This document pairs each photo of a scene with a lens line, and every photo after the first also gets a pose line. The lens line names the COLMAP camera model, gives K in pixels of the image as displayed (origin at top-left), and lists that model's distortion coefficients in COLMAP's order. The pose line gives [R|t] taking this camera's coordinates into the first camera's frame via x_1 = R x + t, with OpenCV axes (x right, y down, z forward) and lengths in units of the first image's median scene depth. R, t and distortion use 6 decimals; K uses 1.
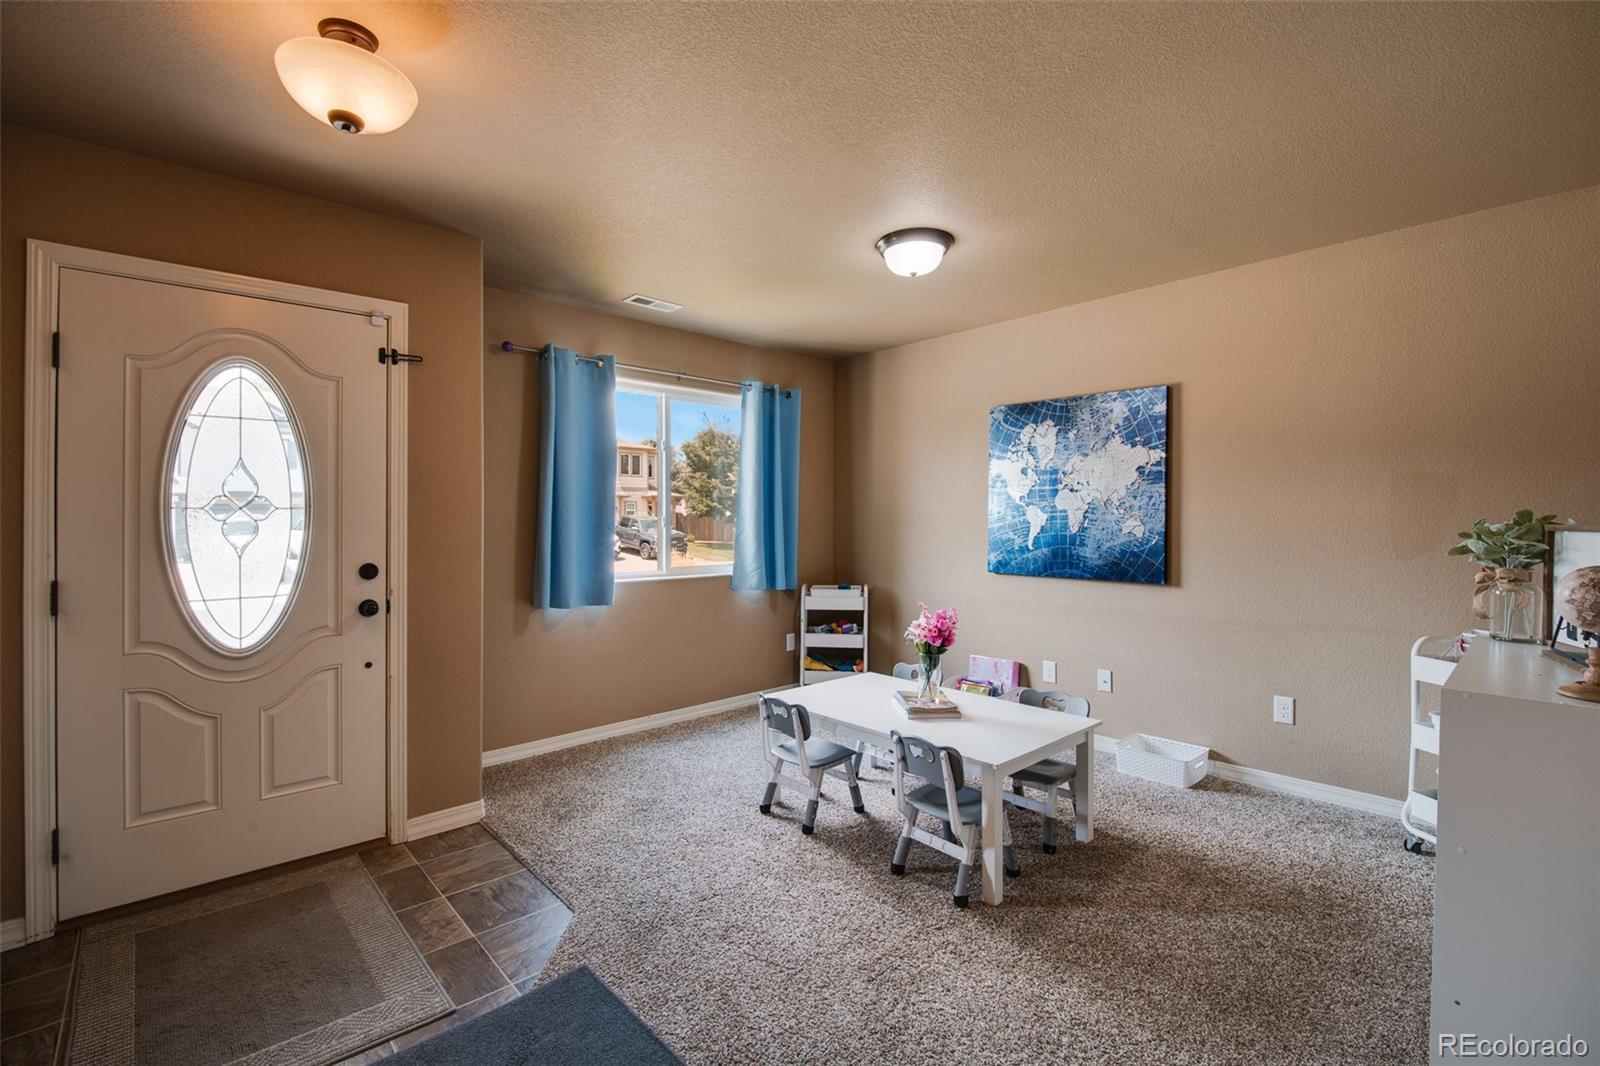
lens RADIAL K [[699.0, 0, 788.7], [0, 699.0, 505.4], [0, 0, 1]] dist [0.008744, -0.014474]
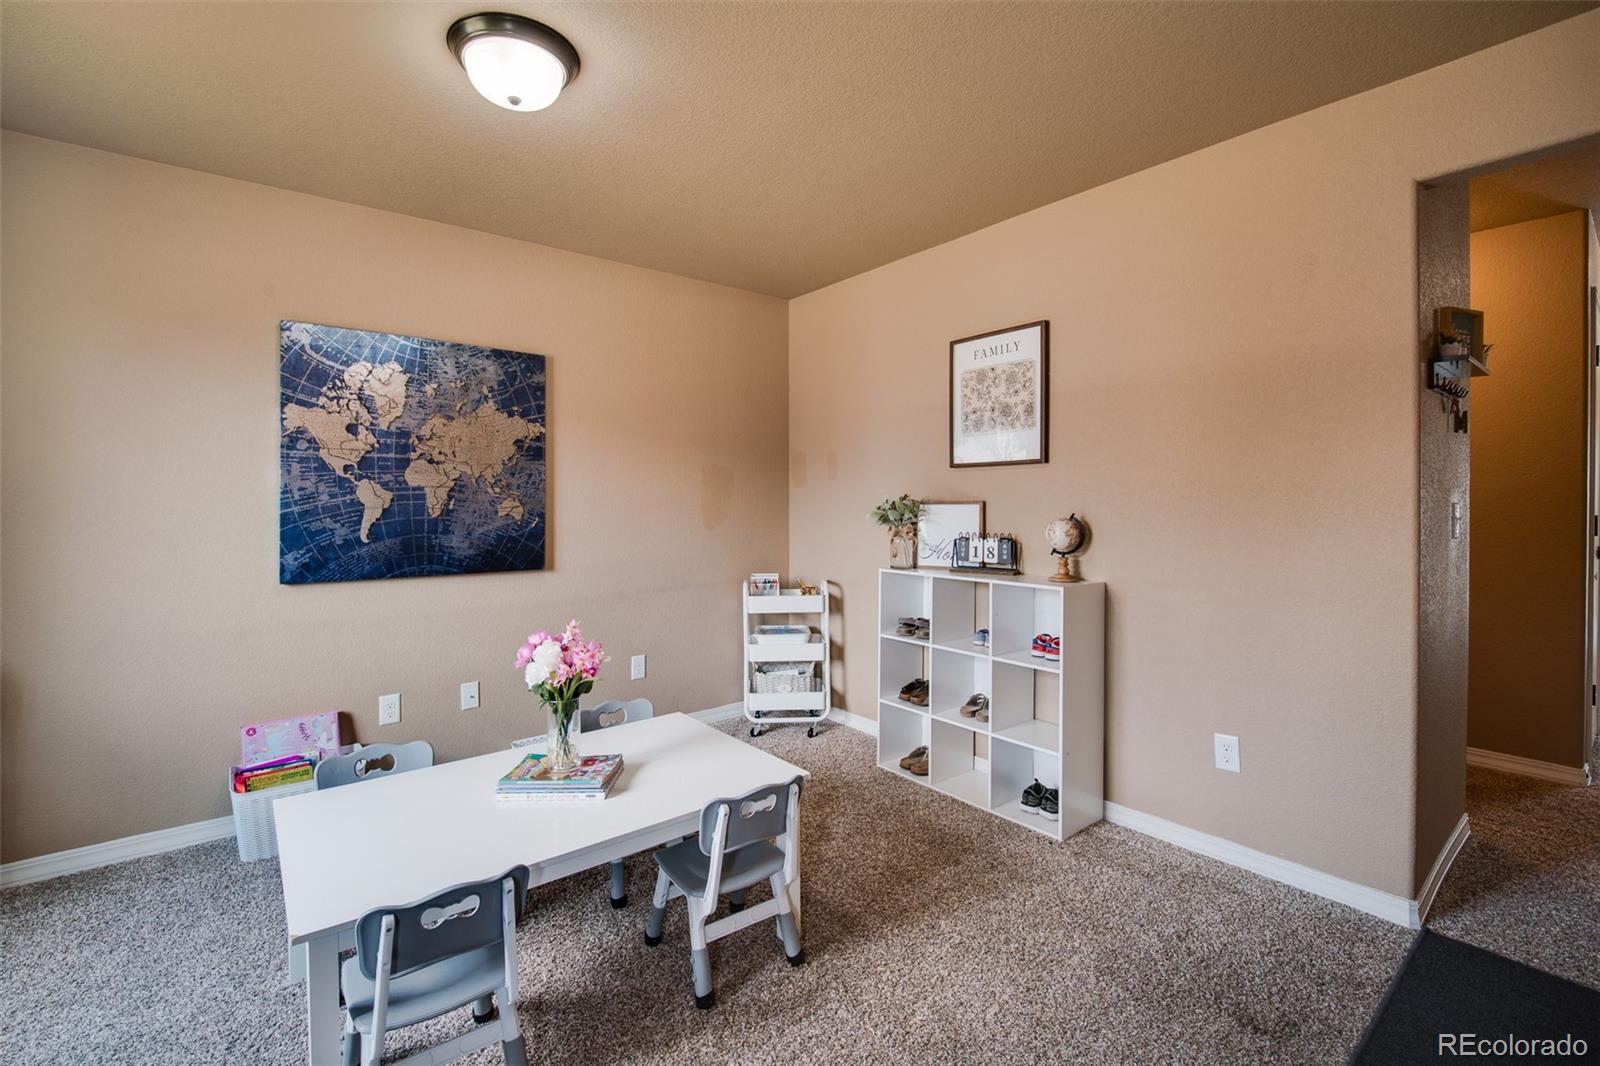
lens RADIAL K [[699.0, 0, 788.7], [0, 699.0, 505.4], [0, 0, 1]] dist [0.008744, -0.014474]
pose [[0.066123, -0.000967, 0.997811, -0.330526], [-0.015720, 0.999874, 0.002011, 0.018526], [-0.997688, -0.015818, 0.066099, 0.553020]]
